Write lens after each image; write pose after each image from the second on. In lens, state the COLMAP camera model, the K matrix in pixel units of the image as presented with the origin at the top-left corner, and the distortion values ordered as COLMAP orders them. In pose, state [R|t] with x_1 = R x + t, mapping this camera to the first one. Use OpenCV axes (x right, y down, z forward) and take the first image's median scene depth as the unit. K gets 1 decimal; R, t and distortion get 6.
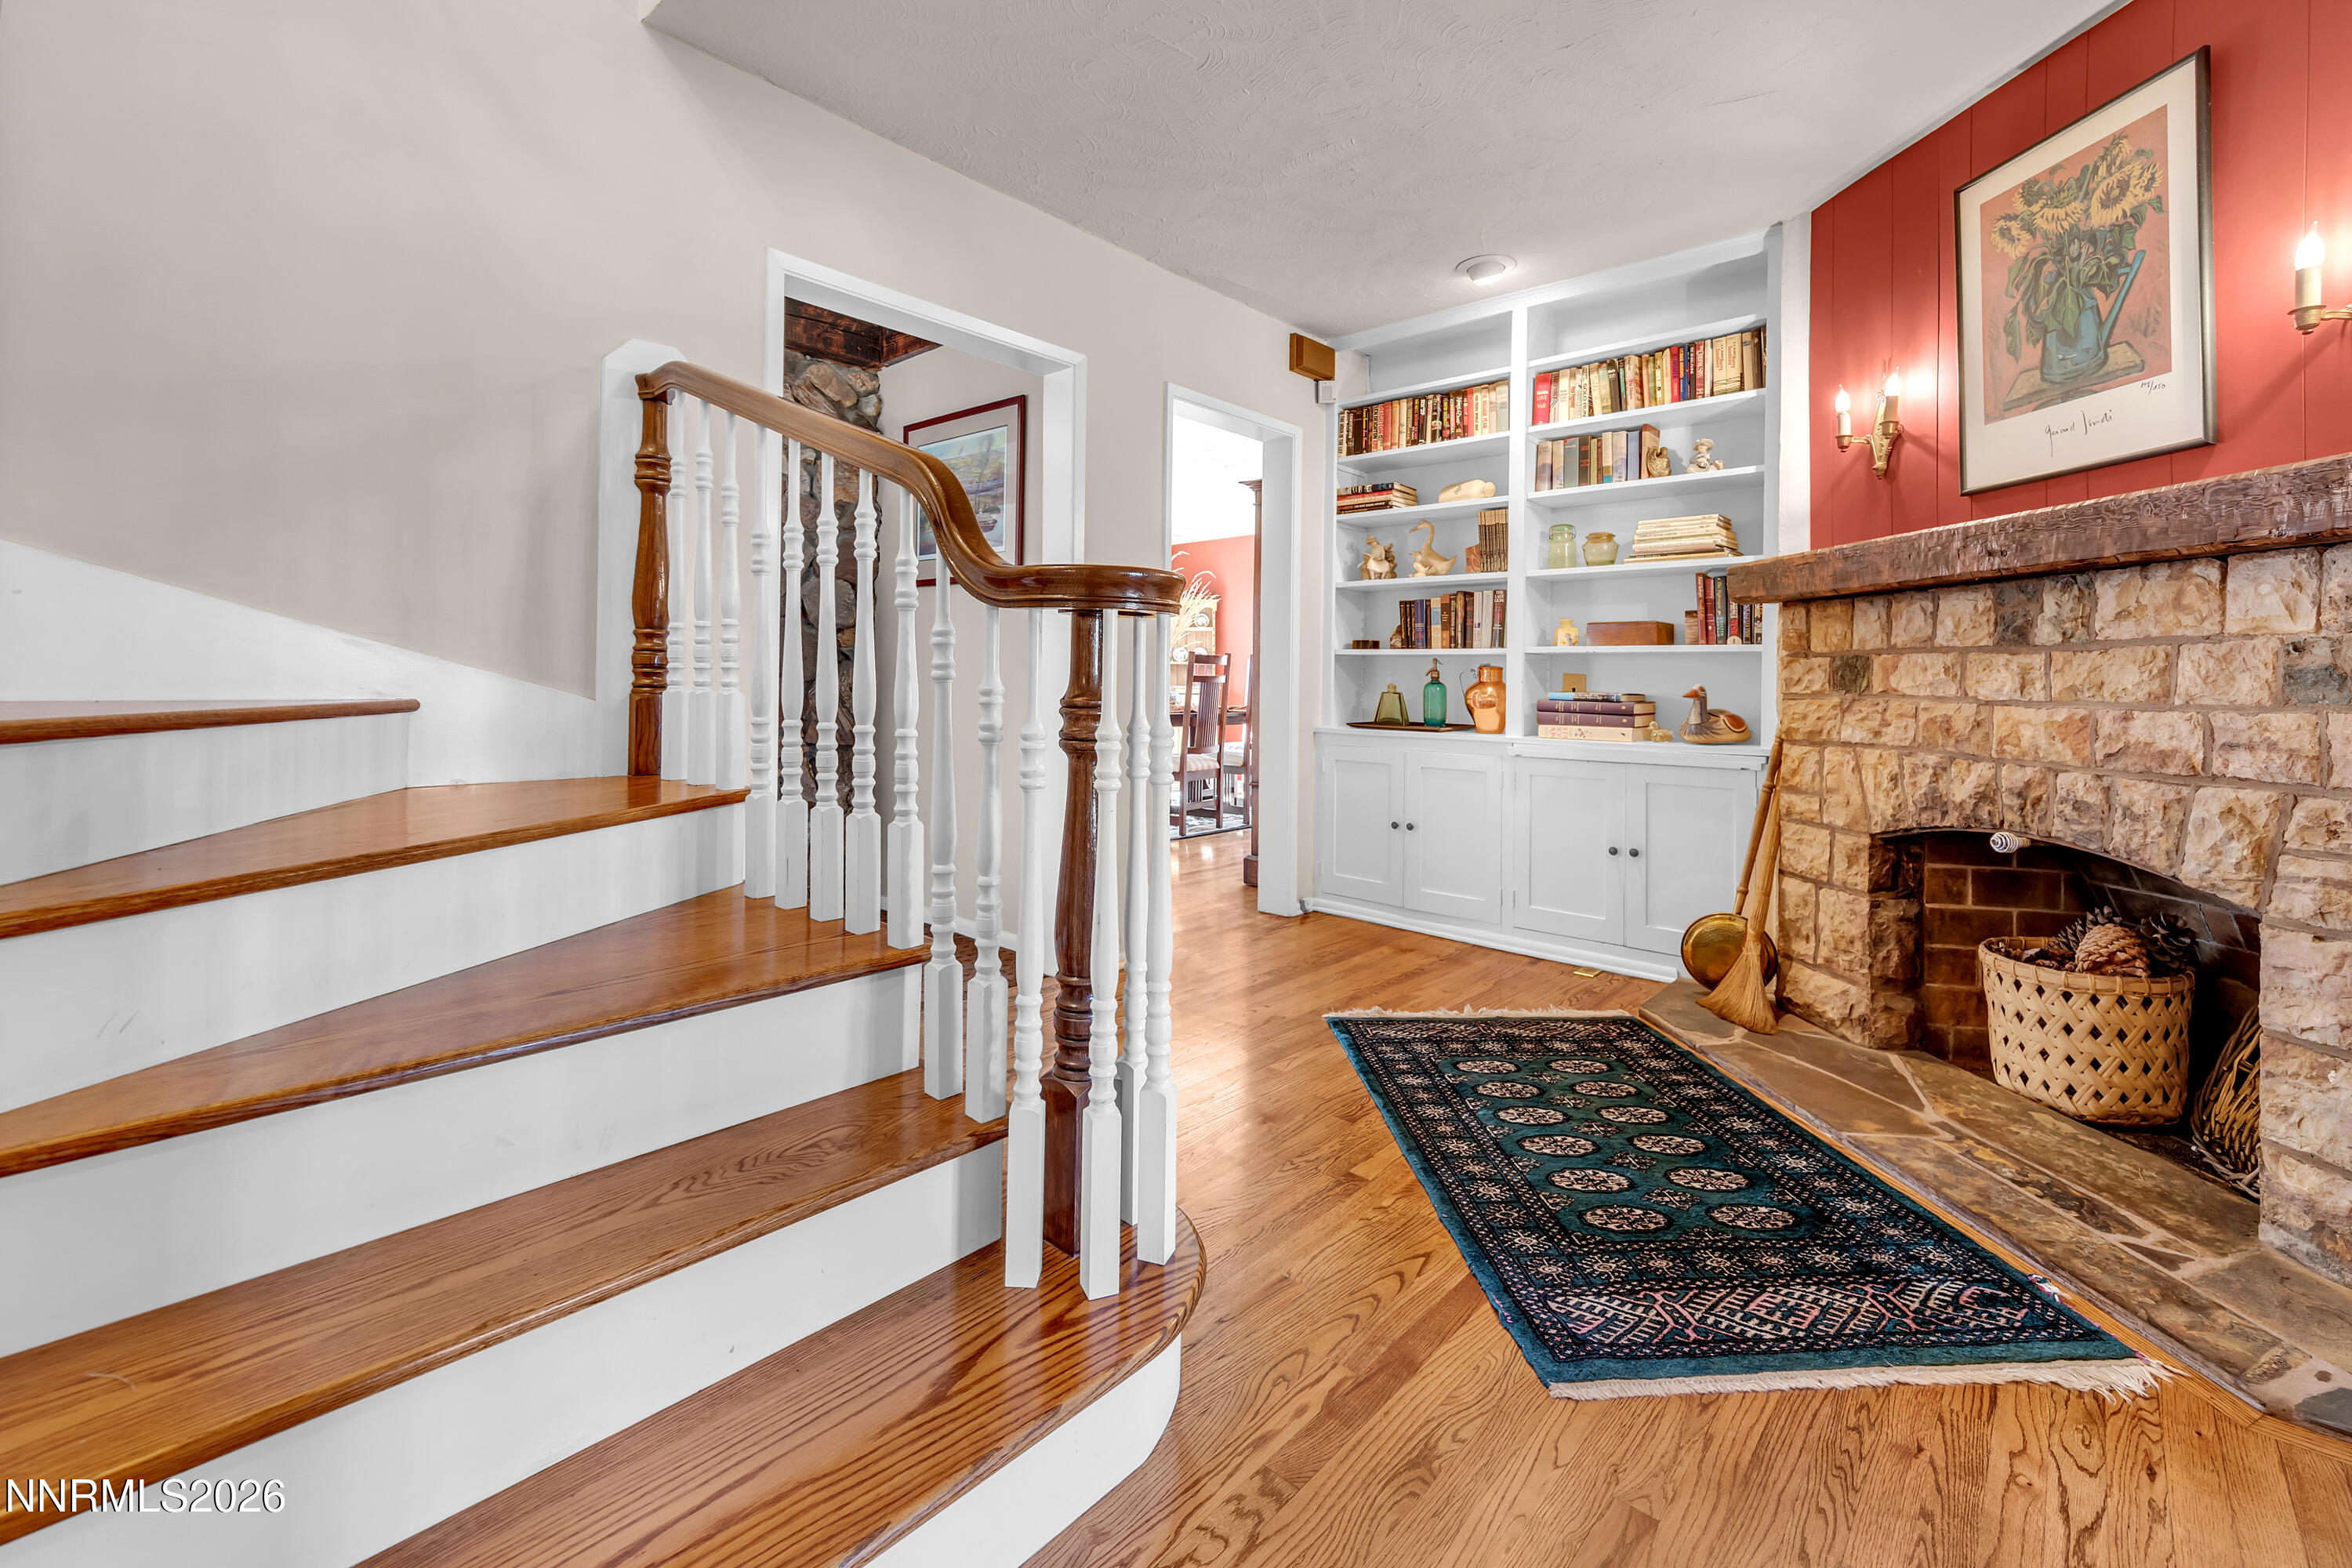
lens RADIAL K [[1019.0, 0, 1196.0], [0, 1019.0, 700.6], [0, 0, 1]] dist [0.021174, -0.000226]
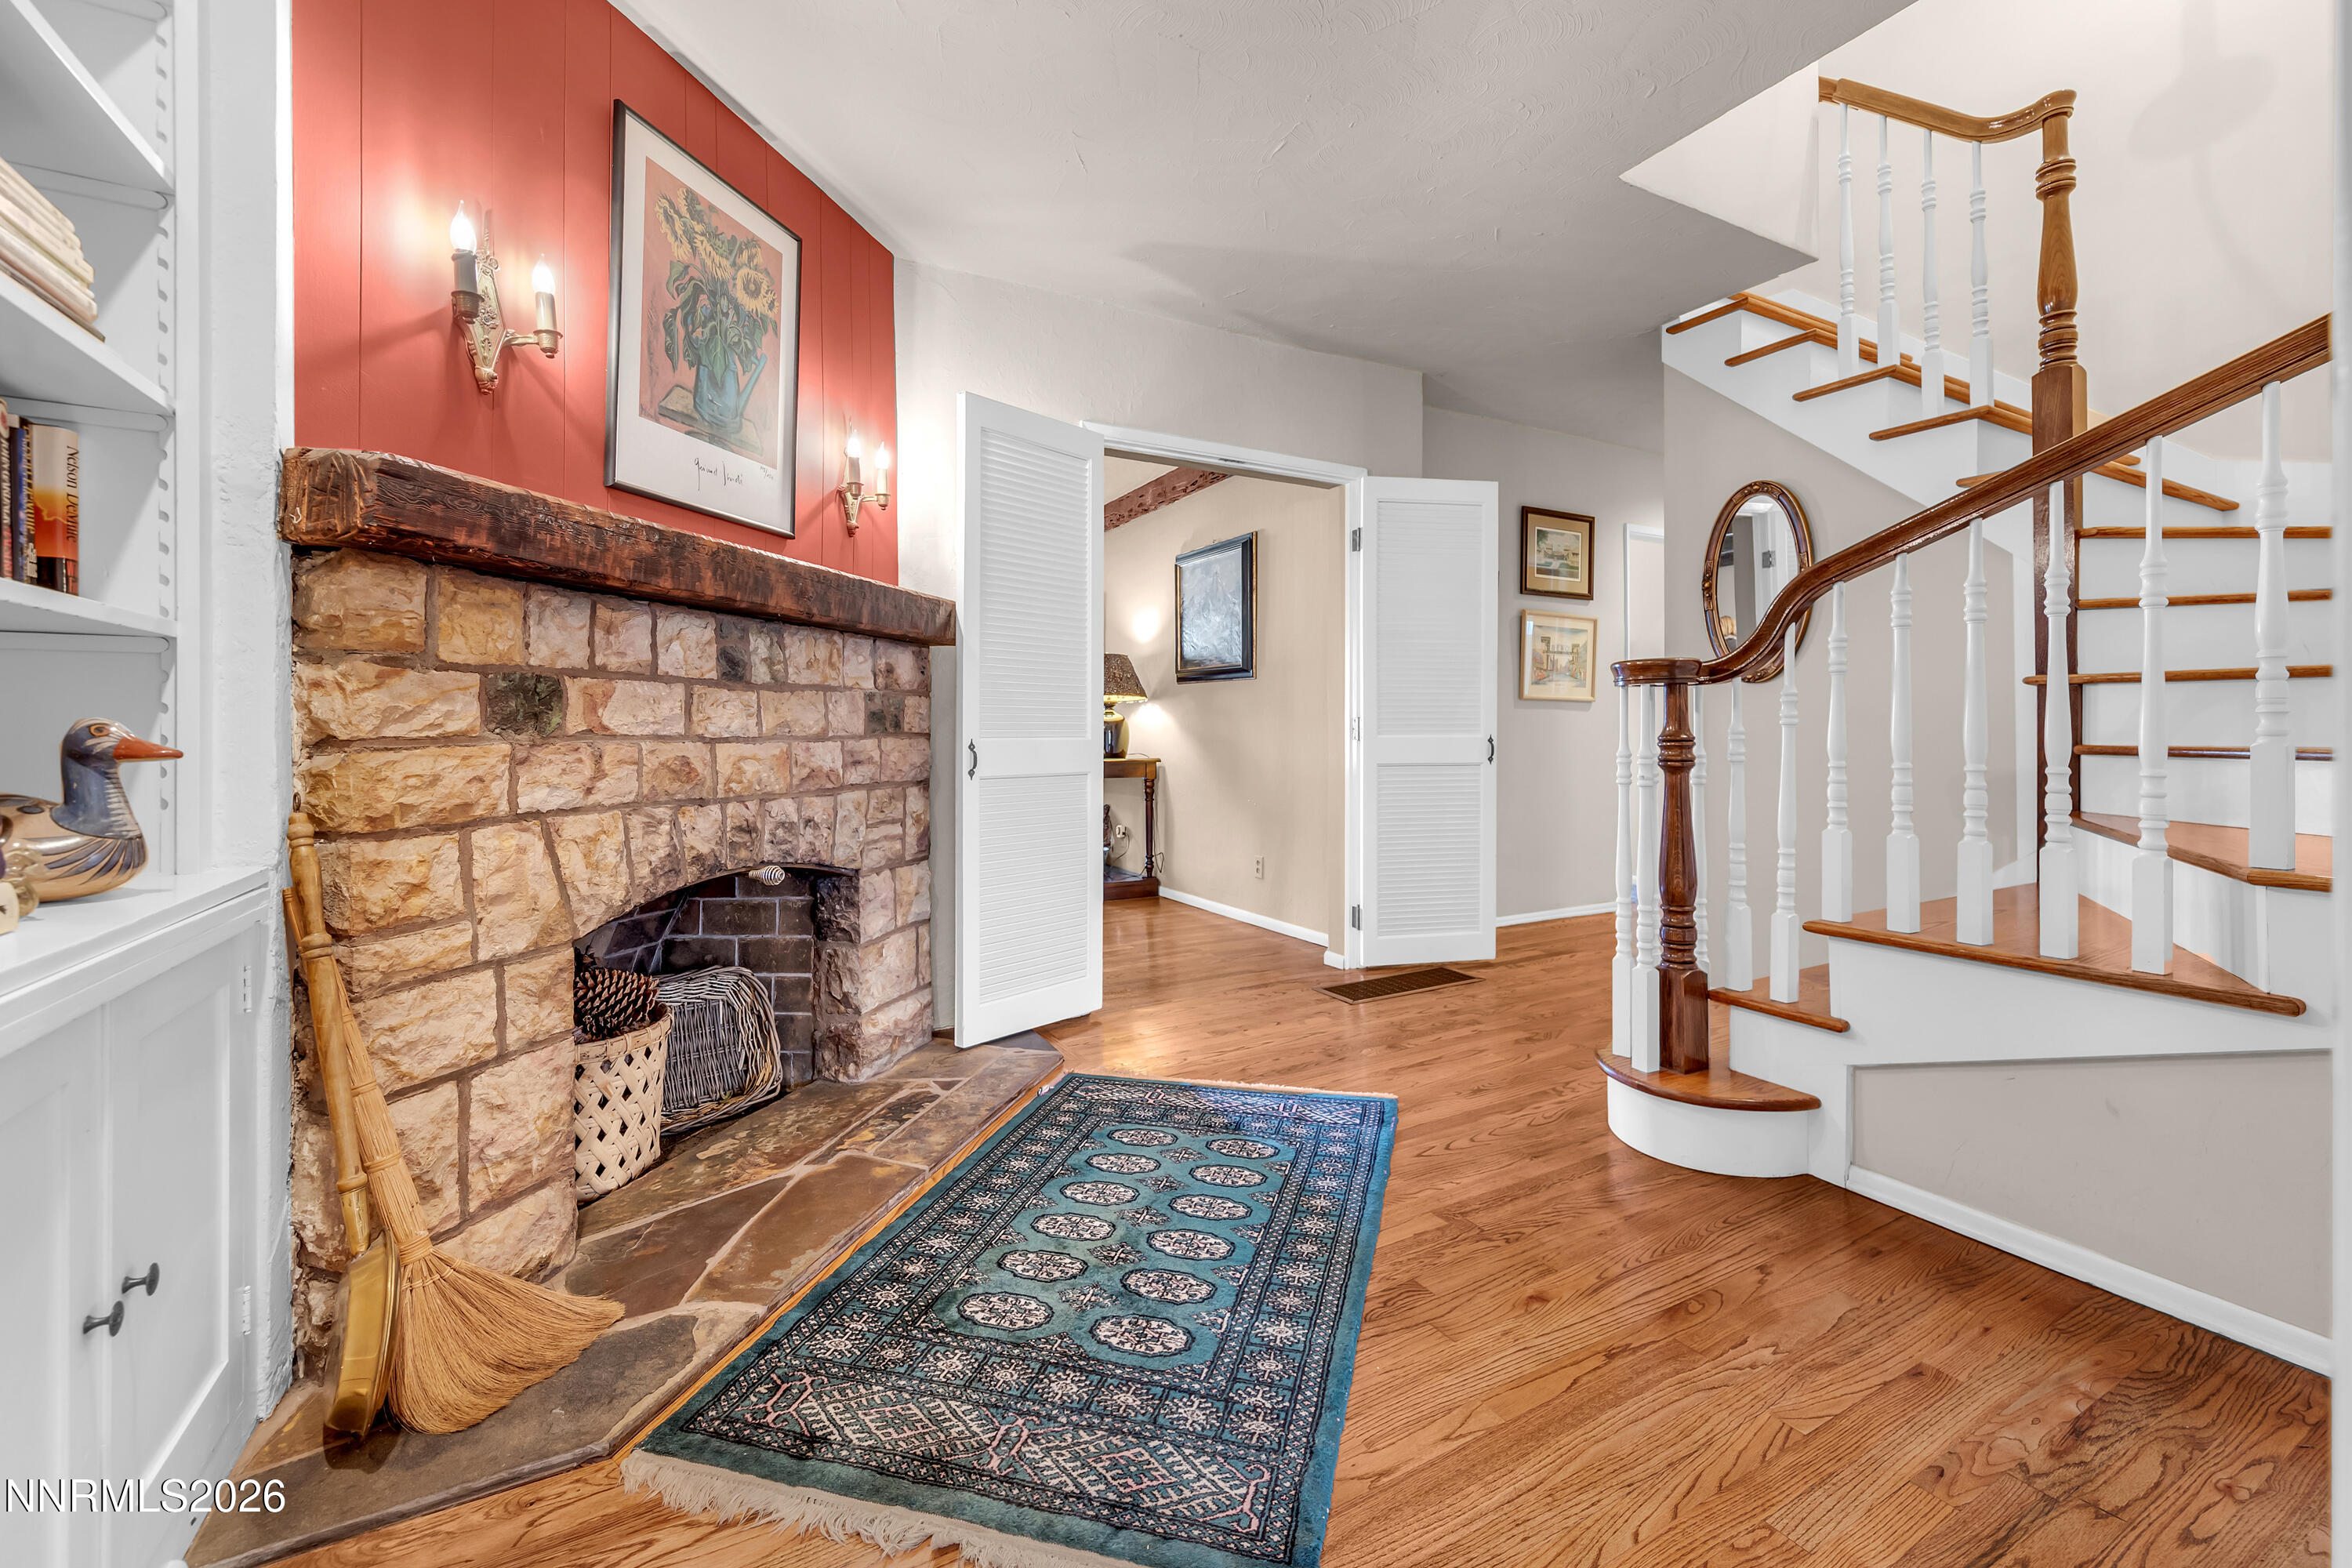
lens RADIAL K [[1019.0, 0, 1196.0], [0, 1019.0, 700.6], [0, 0, 1]] dist [0.021174, -0.000226]
pose [[-0.947540, -0.010689, 0.319458, 0.058126], [-0.011622, 0.999932, -0.001016, -0.038605], [-0.319426, -0.004676, -0.947600, 1.764412]]
